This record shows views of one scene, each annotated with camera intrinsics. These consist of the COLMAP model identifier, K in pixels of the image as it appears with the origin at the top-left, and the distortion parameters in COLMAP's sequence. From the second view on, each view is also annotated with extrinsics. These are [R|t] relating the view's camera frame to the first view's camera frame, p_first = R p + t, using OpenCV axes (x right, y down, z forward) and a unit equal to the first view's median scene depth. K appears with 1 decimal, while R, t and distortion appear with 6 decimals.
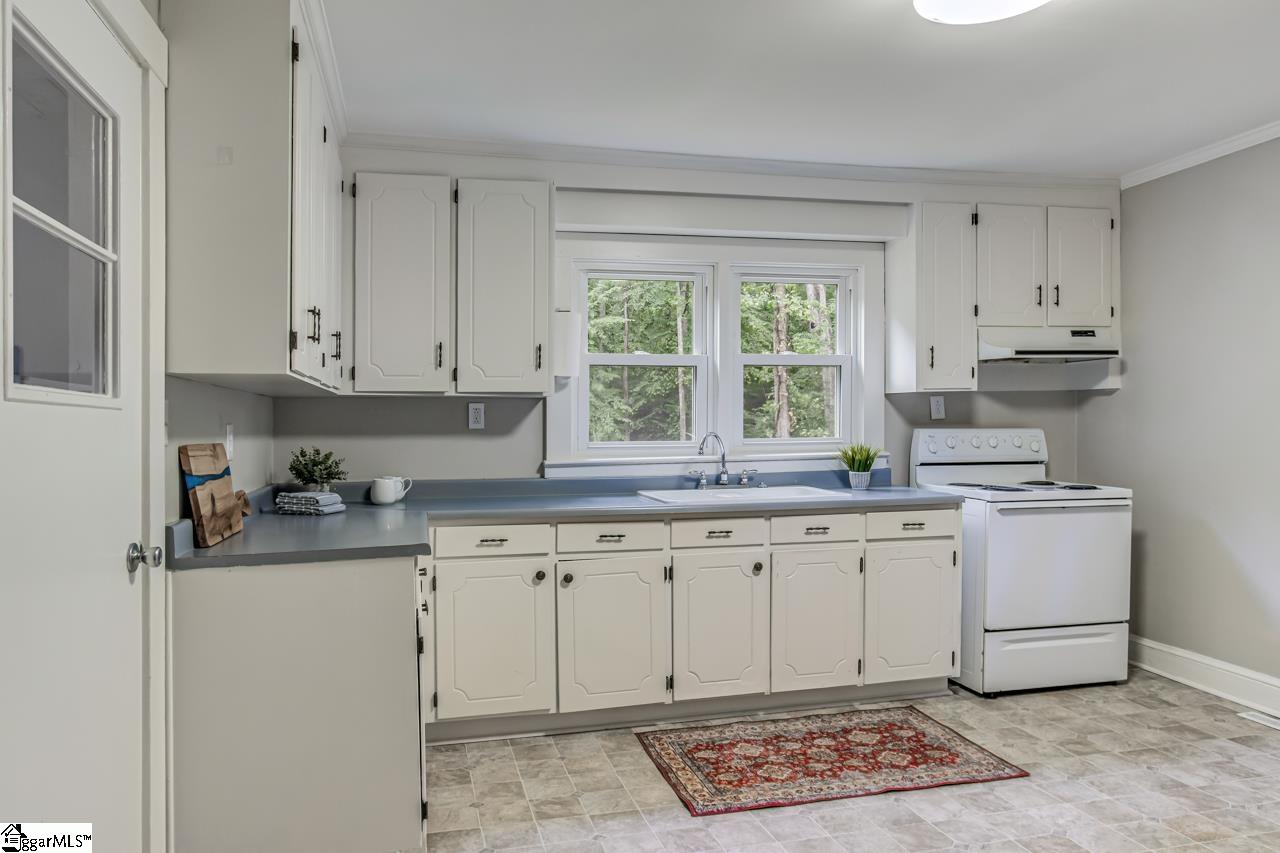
lens RADIAL K [[916.2, 0, 641.2], [0, 916.2, 418.4], [0, 0, 1]] dist [-0.081781, 0.000489]
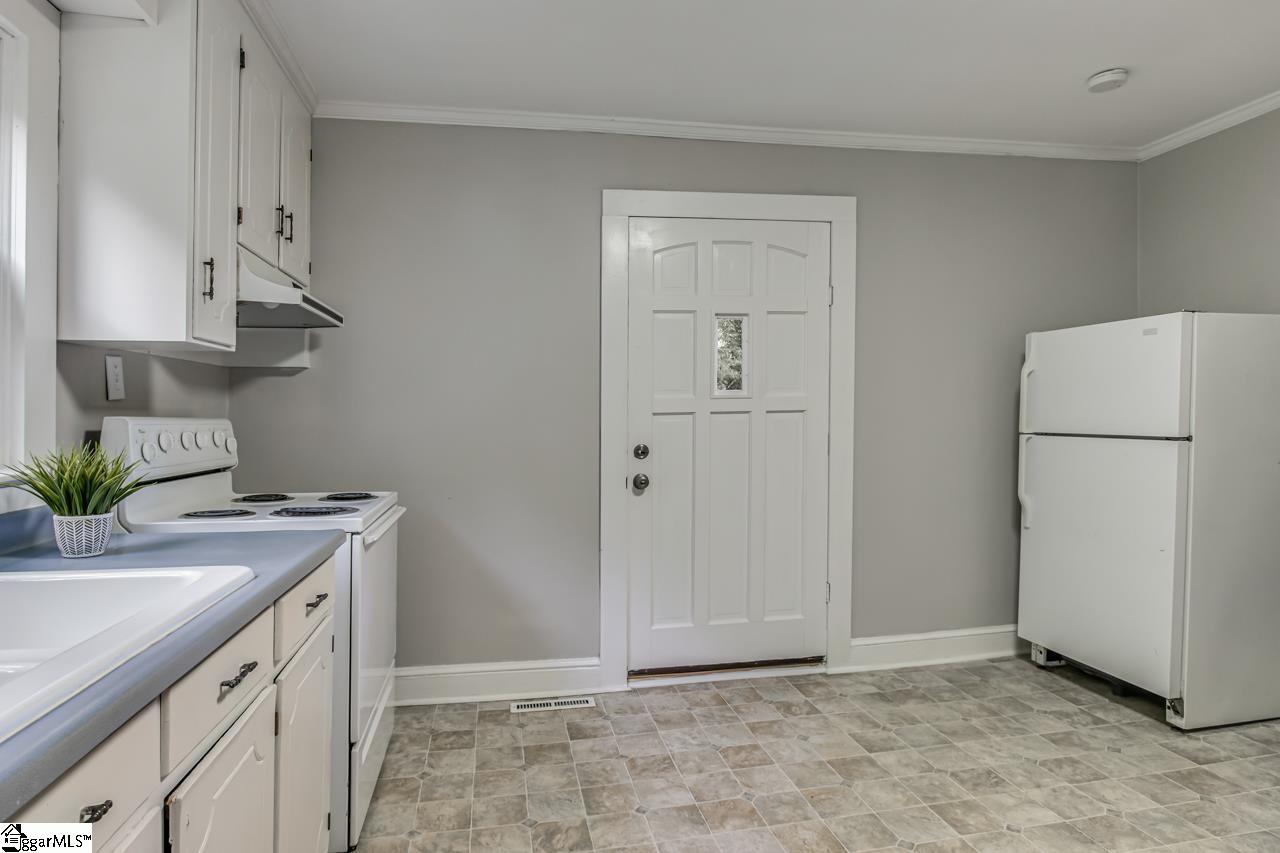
lens RADIAL K [[703.6, 0, 634.8], [0, 703.6, 429.6], [0, 0, 1]] dist [-0.020294, 0.000521]
pose [[0.076592, -0.011535, 0.996996, -0.070242], [0.011082, 0.999881, 0.010717, 0.020637], [-0.997001, 0.010228, 0.076711, 0.780591]]
